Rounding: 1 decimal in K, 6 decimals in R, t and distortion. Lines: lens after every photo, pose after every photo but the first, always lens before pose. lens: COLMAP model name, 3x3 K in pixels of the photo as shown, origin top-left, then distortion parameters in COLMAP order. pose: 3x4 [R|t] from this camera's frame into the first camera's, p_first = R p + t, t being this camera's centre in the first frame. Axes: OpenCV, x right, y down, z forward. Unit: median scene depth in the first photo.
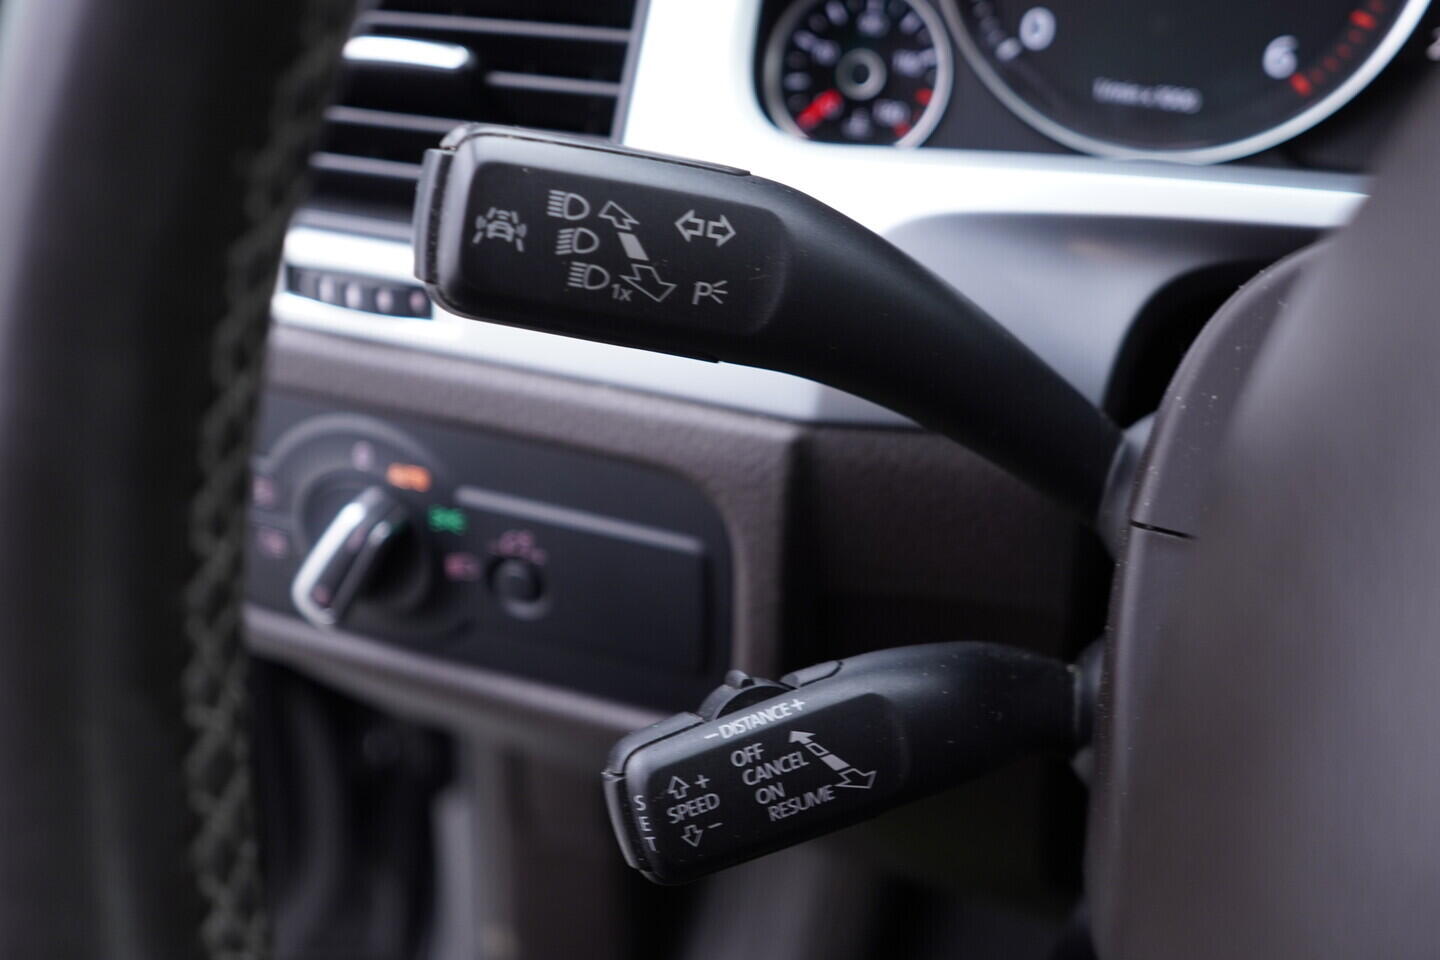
lens RADIAL K [[1476.2, 0, 722.9], [0, 1476.2, 476.1], [0, 0, 1]] dist [0.001321, 0.000000]
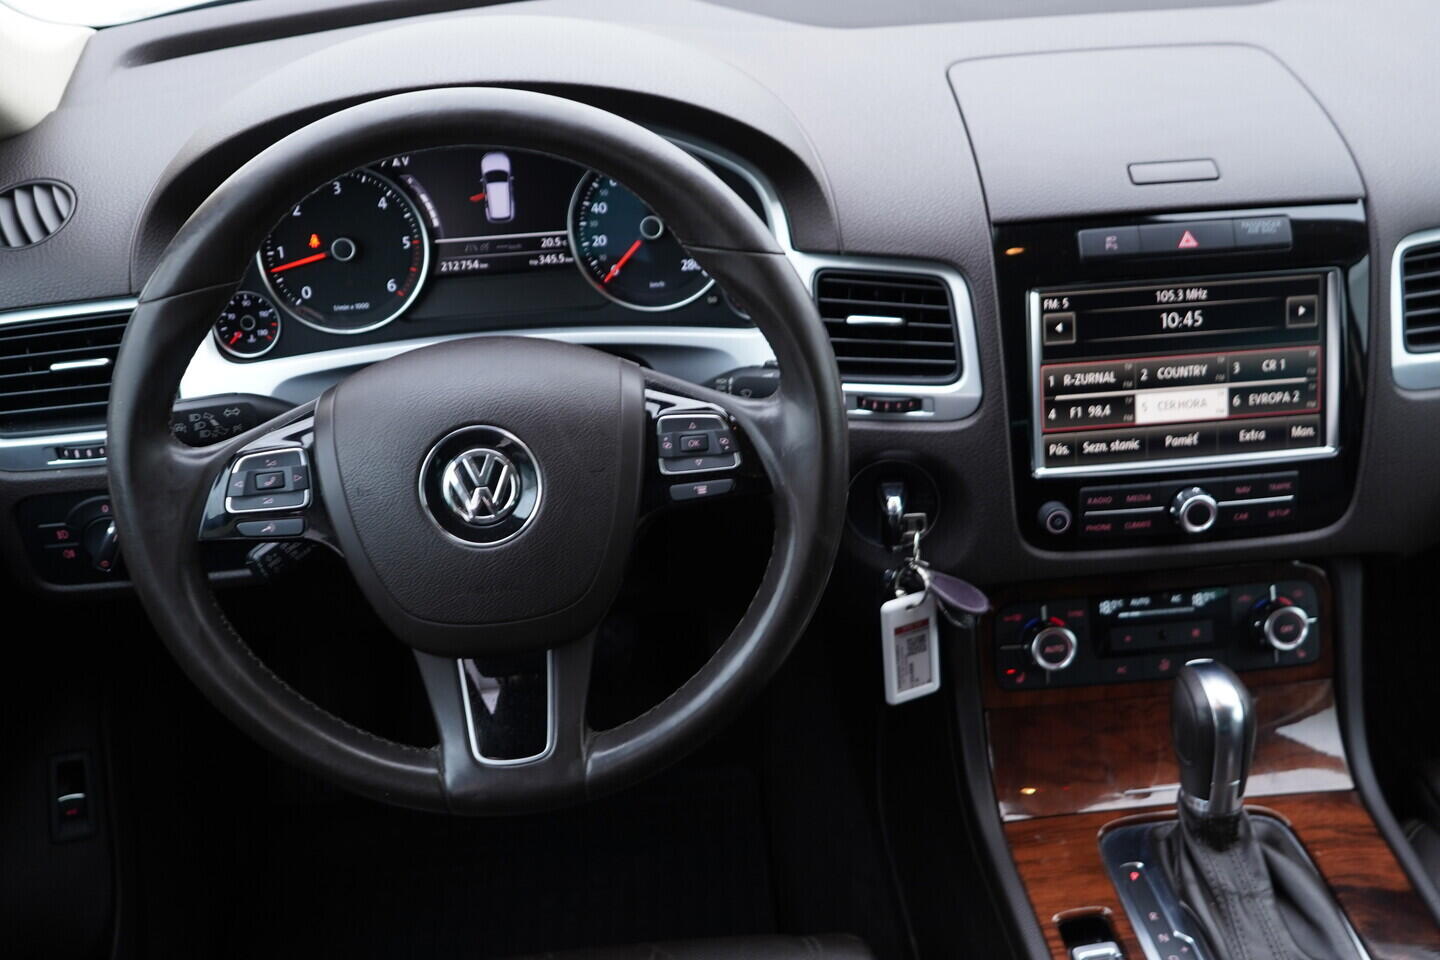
lens RADIAL K [[1476.2, 0, 723.5], [0, 1476.2, 482.2], [0, 0, 1]] dist [0.001321, 0.000000]
pose [[0.889015, -0.285788, 0.357738, -0.193093], [0.269237, 0.958234, 0.096428, -0.015604], [-0.370355, 0.010590, 0.928830, -1.931488]]
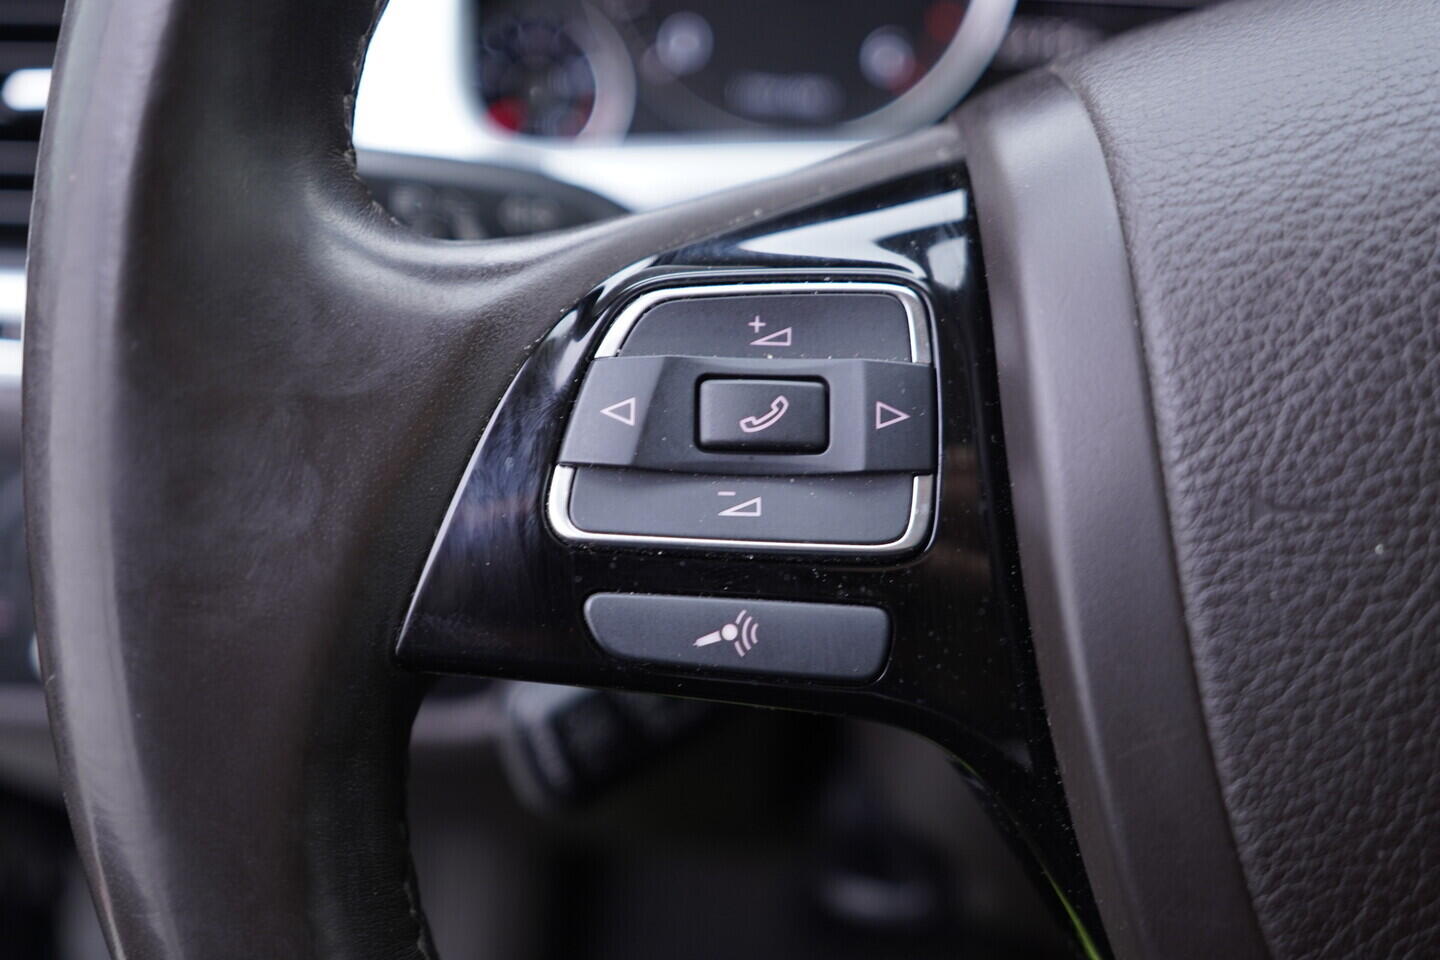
lens RADIAL K [[1476.2, 0, 717.0], [0, 1476.2, 473.3], [0, 0, 1]] dist [0.001321, 0.000000]
pose [[0.930046, -0.143733, 0.338165, -0.181933], [0.153254, 0.988186, -0.001473, 0.030474], [-0.333958, 0.053195, 0.941086, -0.054567]]
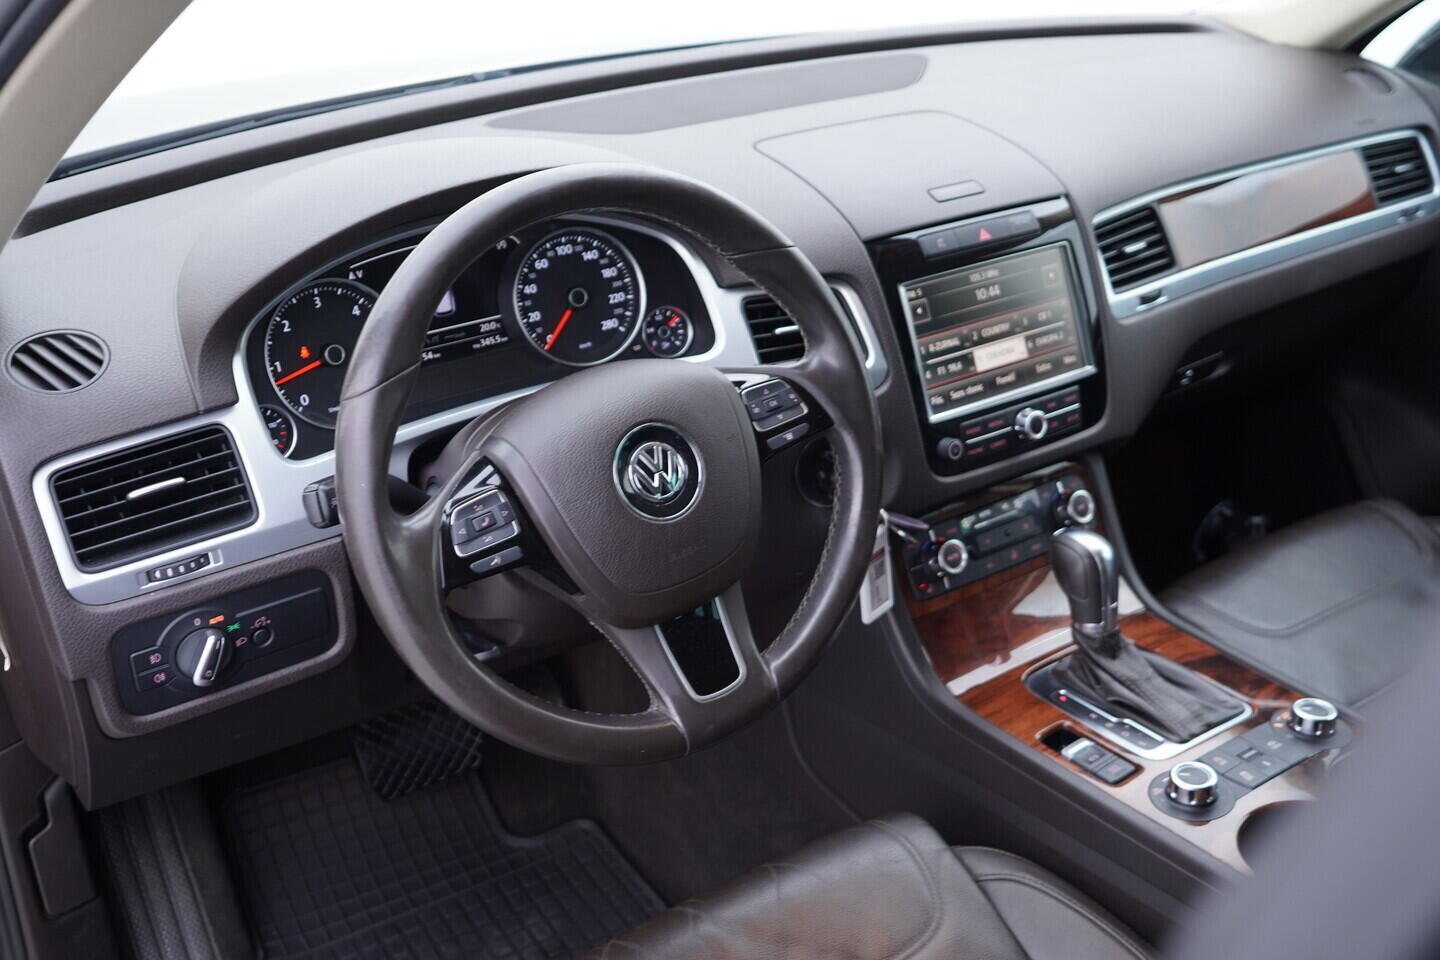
lens RADIAL K [[1476.2, 0, 721.2], [0, 1476.2, 481.0], [0, 0, 1]] dist [0.001321, 0.000000]
pose [[0.556862, -0.392364, 0.732090, -1.649670], [0.440026, 0.886904, 0.140633, -0.208600], [-0.704473, 0.243825, 0.666534, -1.644140]]
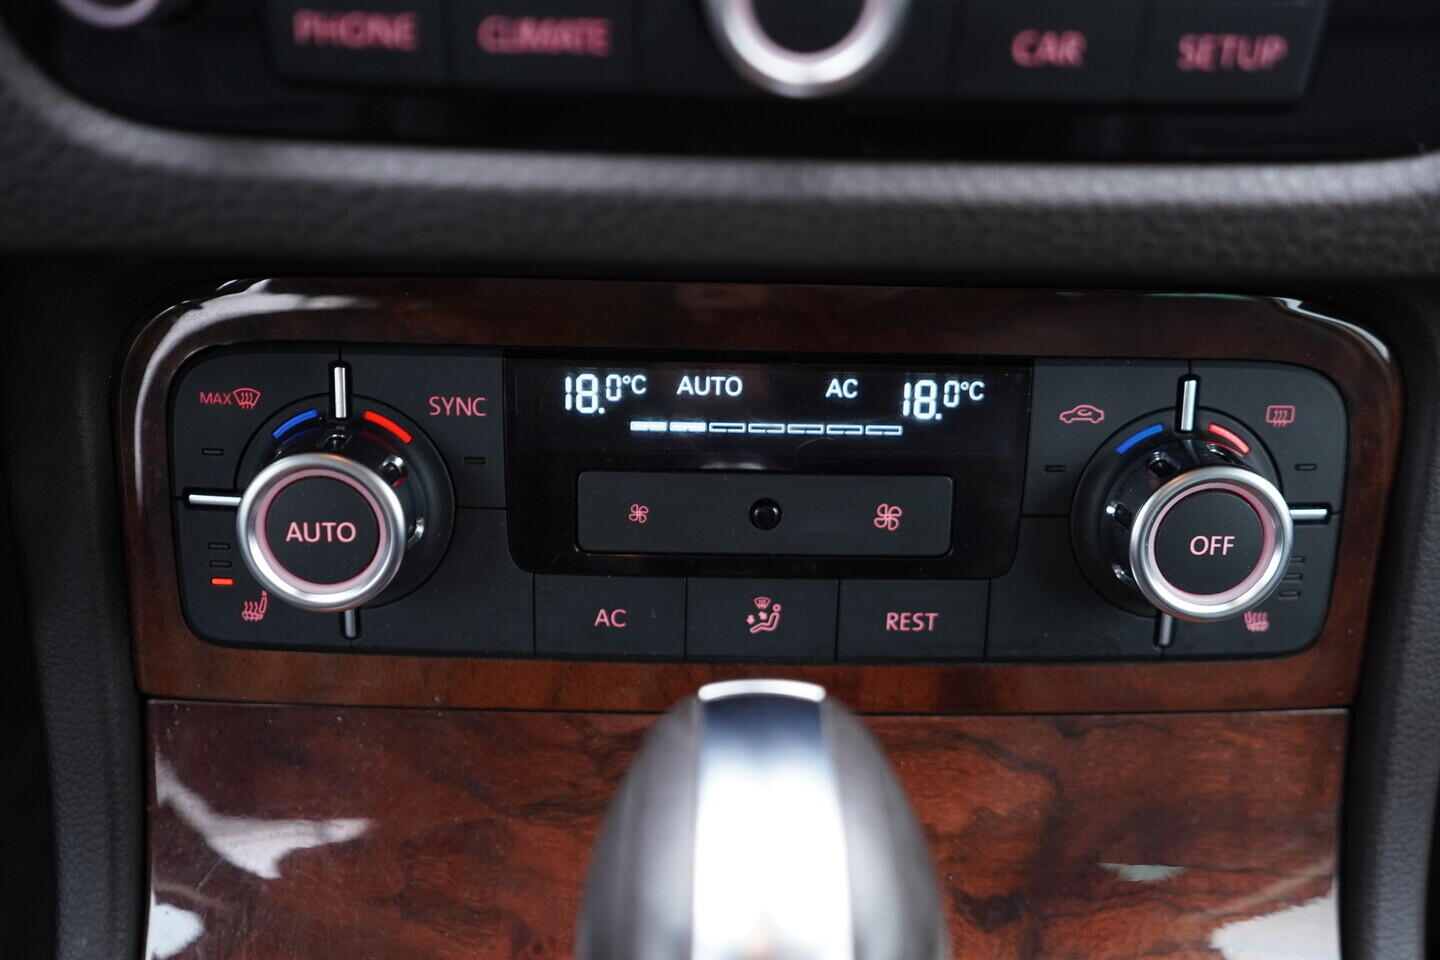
lens RADIAL K [[1476.2, 0, 724.1], [0, 1476.2, 481.1], [0, 0, 1]] dist [0.001321, 0.000000]
pose [[0.925897, -0.255979, 0.277829, 1.259644], [0.176211, 0.943169, 0.281749, 0.526321], [-0.334162, -0.211914, 0.918384, -0.312664]]
